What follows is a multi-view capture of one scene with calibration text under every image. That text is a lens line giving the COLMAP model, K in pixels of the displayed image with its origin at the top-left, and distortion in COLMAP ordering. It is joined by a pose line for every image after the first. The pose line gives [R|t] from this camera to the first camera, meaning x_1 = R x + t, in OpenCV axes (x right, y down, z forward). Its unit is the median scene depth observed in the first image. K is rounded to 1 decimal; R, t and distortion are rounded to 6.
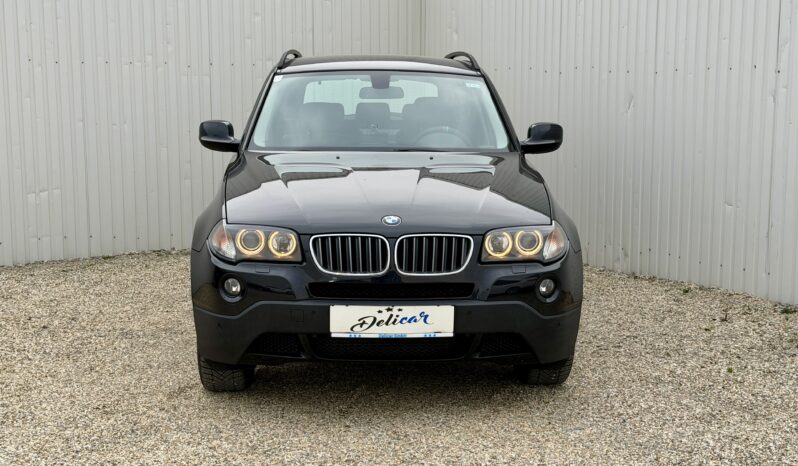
lens RADIAL K [[1174.7, 0, 400.6], [0, 1174.7, 238.3], [0, 0, 1]] dist [0.141383, 0.000000]
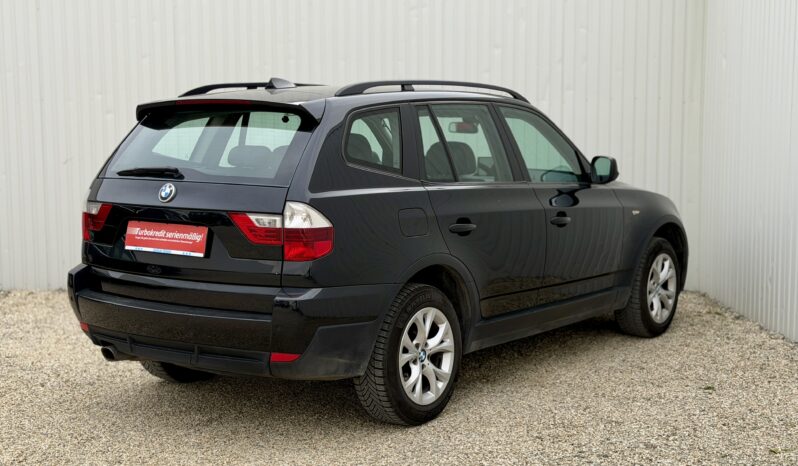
lens RADIAL K [[1174.7, 0, 359.0], [0, 1174.7, 230.7], [0, 0, 1]] dist [0.141383, 0.000000]
pose [[0.858457, 0.050893, -0.510354, 0.369253], [-0.069213, 0.997458, -0.016954, -0.028121], [0.508194, 0.049877, 0.859797, 0.203366]]
